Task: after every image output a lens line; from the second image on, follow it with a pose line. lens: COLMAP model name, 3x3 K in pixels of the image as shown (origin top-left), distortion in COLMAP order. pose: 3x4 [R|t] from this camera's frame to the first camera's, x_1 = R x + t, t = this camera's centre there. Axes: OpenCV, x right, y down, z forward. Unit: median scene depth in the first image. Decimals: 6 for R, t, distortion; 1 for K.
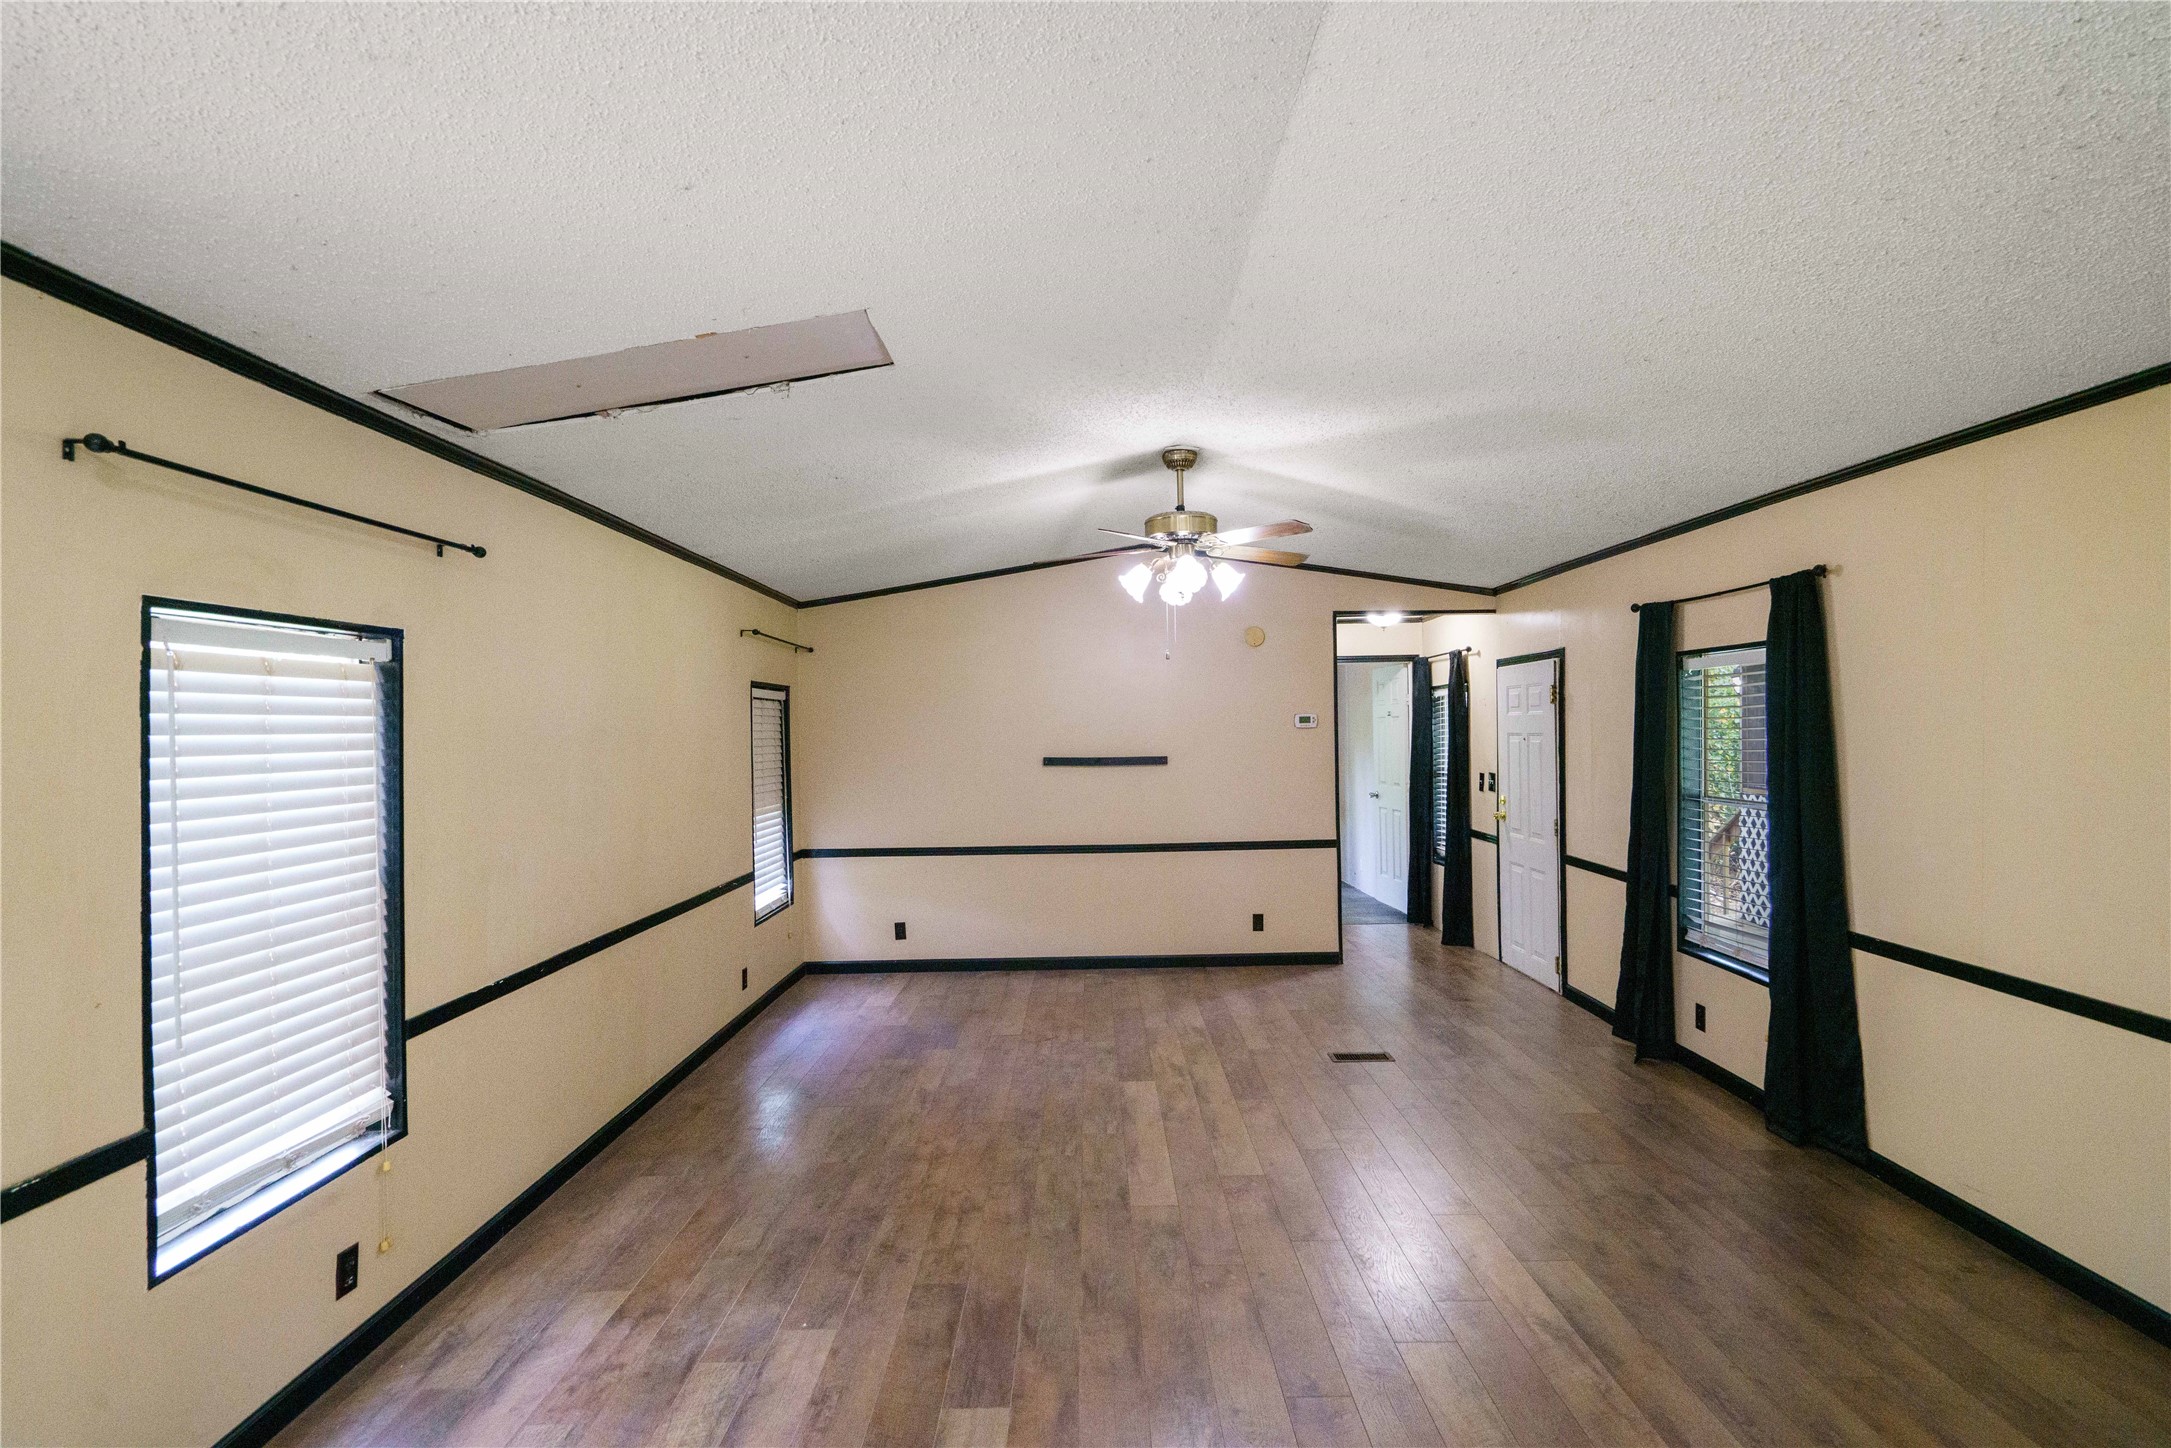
lens RADIAL K [[1060.7, 0, 1085.5], [0, 1060.7, 724.0], [0, 0, 1]] dist [0.000867, 0.000506]
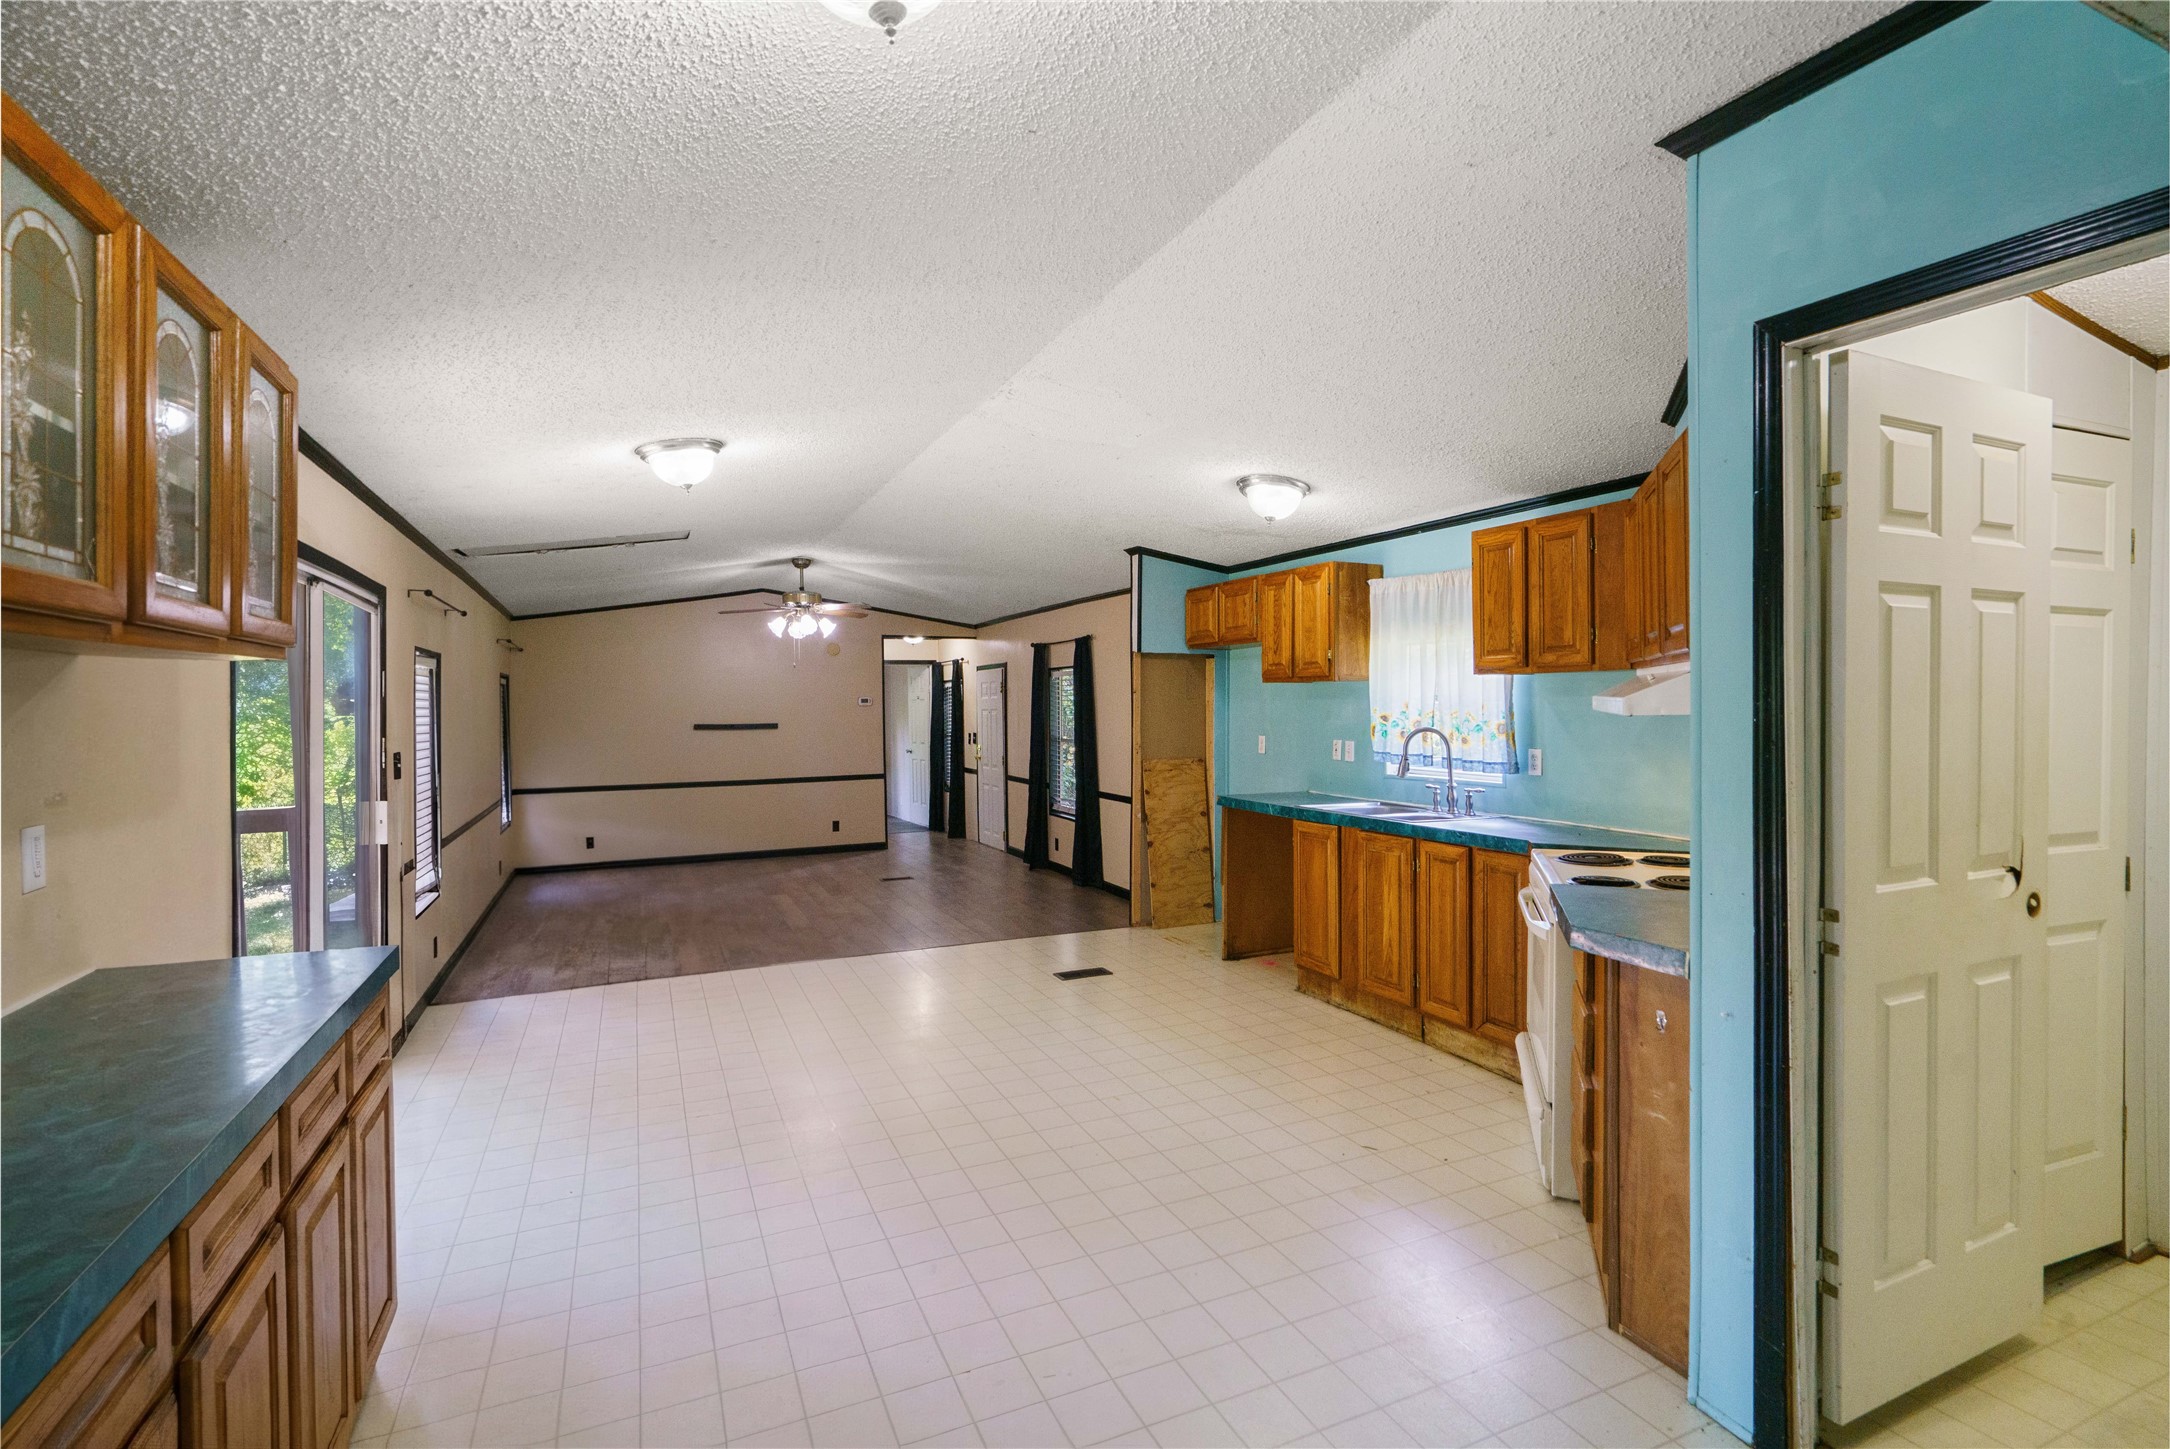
lens RADIAL K [[1016.7, 0, 1085.0], [0, 1016.7, 724.5], [0, 0, 1]] dist [-0.001387, 0.000198]
pose [[0.910630, -0.003391, 0.413209, -0.179769], [-0.003583, 0.999864, 0.016101, 0.008029], [-0.413207, -0.016143, 0.910494, -0.774607]]
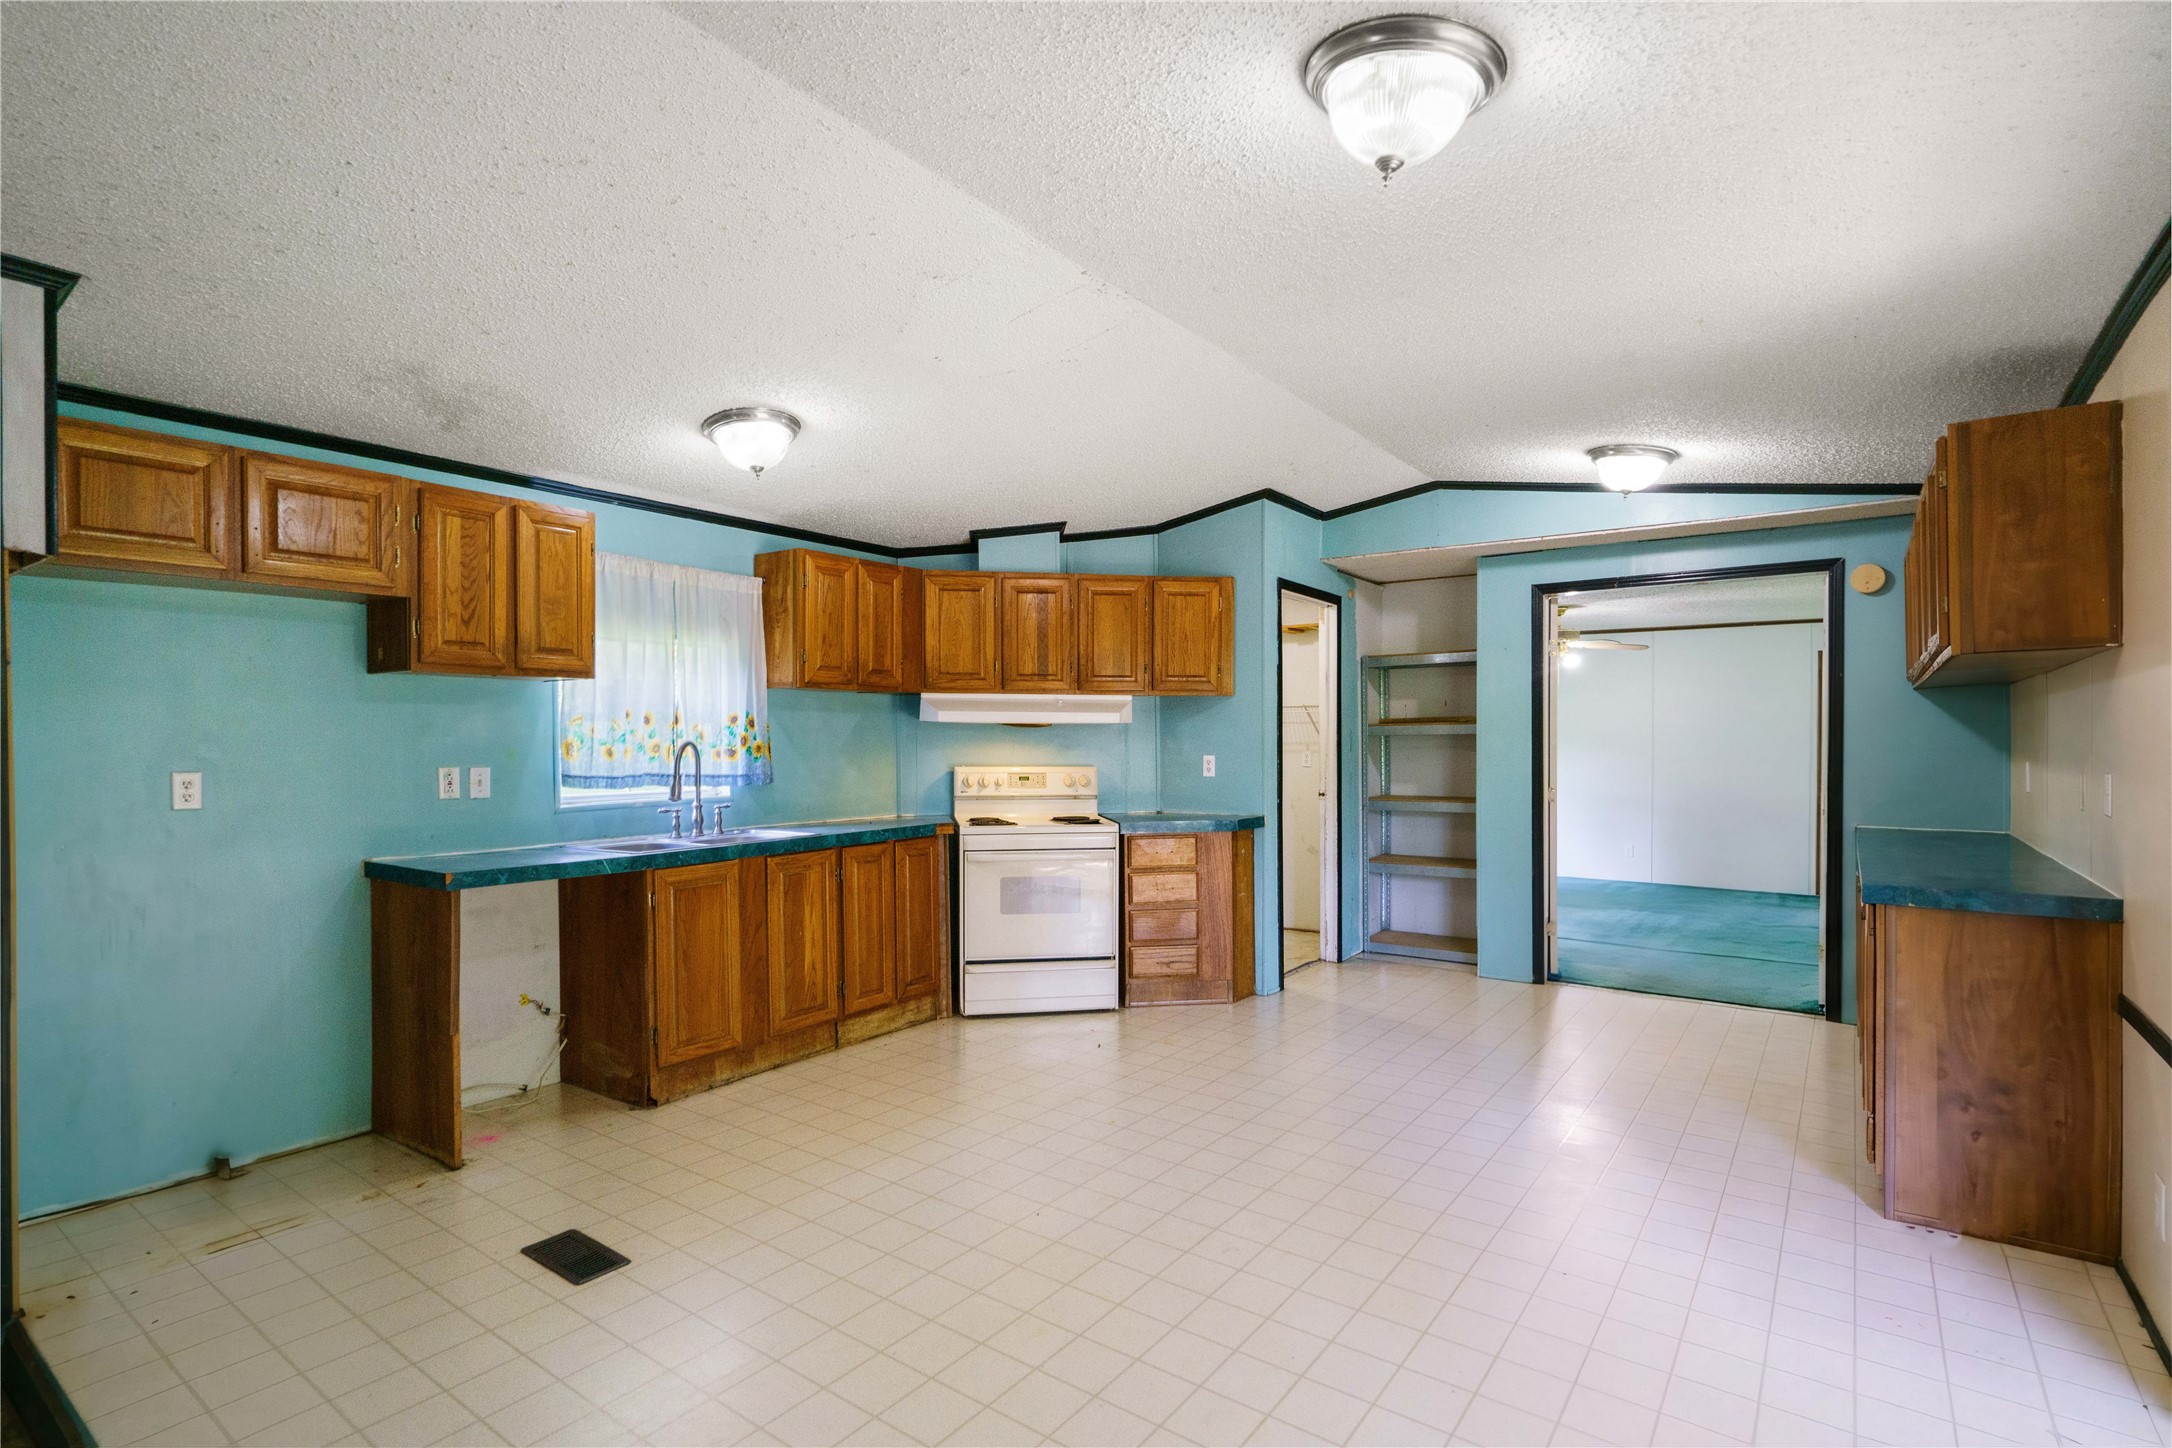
lens RADIAL K [[1030.3, 0, 1089.1], [0, 1030.3, 749.3], [0, 0, 1]] dist [-0.002425, 0.000029]
pose [[-0.804520, 0.005740, 0.593898, -0.261345], [0.012147, 0.999903, 0.006791, 0.029775], [-0.593801, 0.012677, -0.804512, 0.446139]]
